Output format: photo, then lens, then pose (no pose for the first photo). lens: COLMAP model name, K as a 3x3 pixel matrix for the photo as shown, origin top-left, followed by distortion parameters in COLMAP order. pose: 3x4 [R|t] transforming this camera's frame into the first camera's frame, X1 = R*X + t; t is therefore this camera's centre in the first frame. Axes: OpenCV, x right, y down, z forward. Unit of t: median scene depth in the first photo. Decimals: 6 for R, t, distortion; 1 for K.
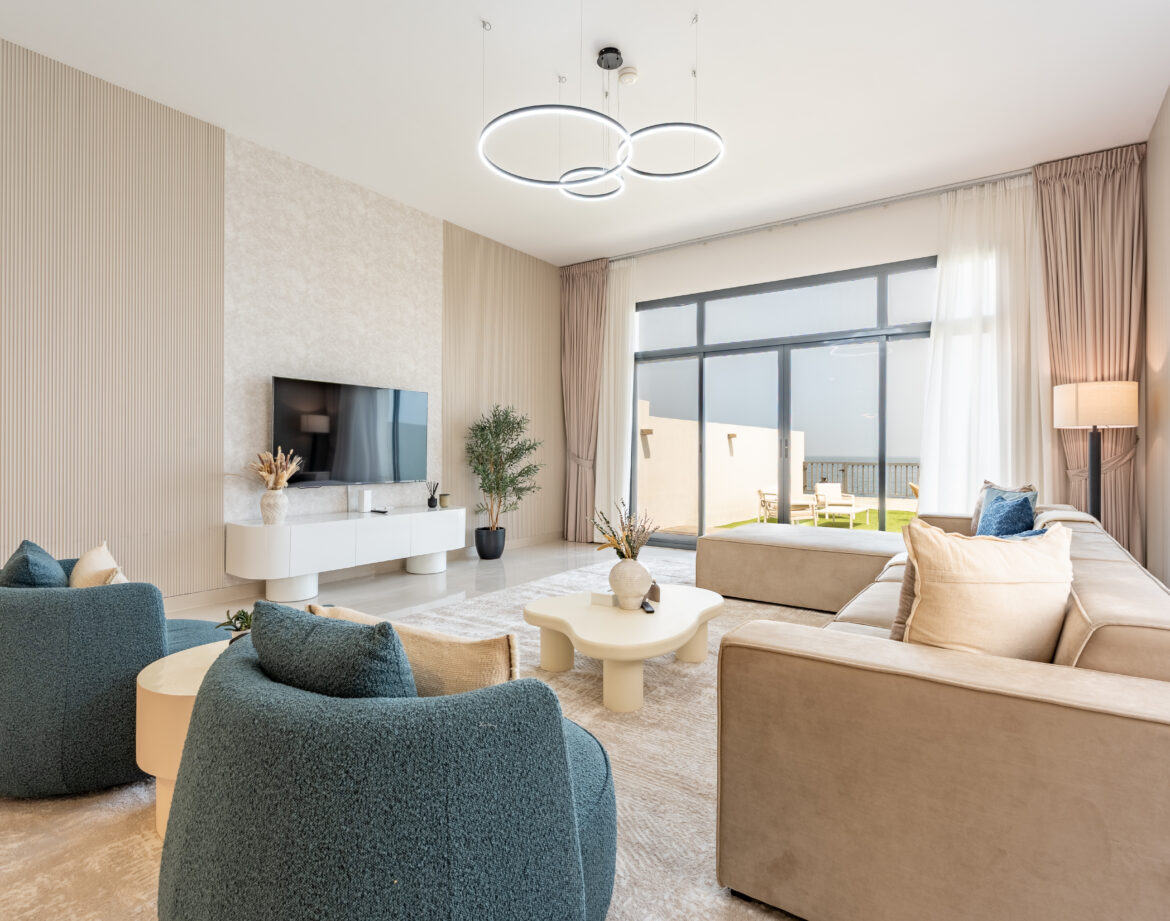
lens RADIAL K [[609.7, 0, 588.3], [0, 609.7, 447.9], [0, 0, 1]] dist [-0.003978, -0.000452]
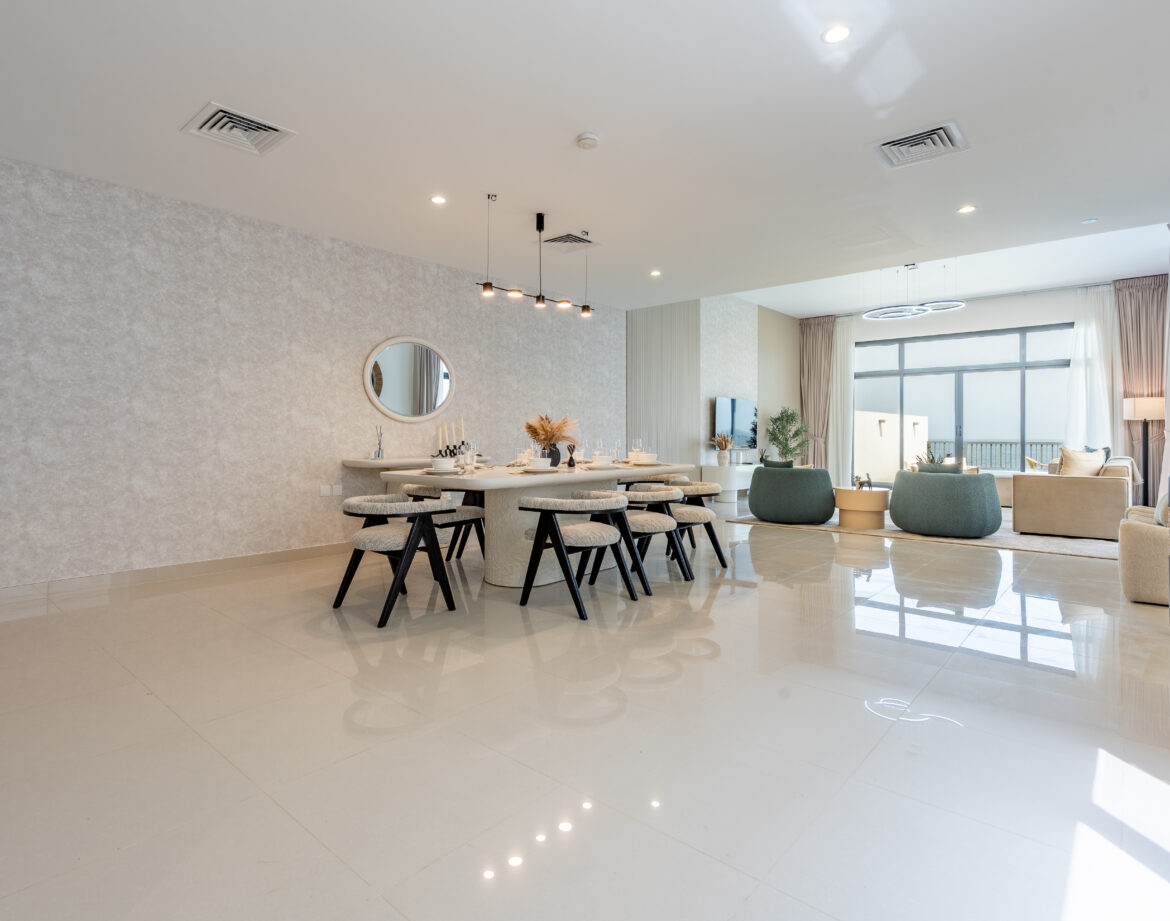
lens RADIAL K [[609.7, 0, 573.6], [0, 609.7, 439.9], [0, 0, 1]] dist [-0.003978, -0.000452]
pose [[0.998534, -0.002264, -0.054080, -0.629864], [0.002809, 0.999946, 0.009995, 0.007968], [0.054055, -0.010132, 0.998487, -0.732818]]
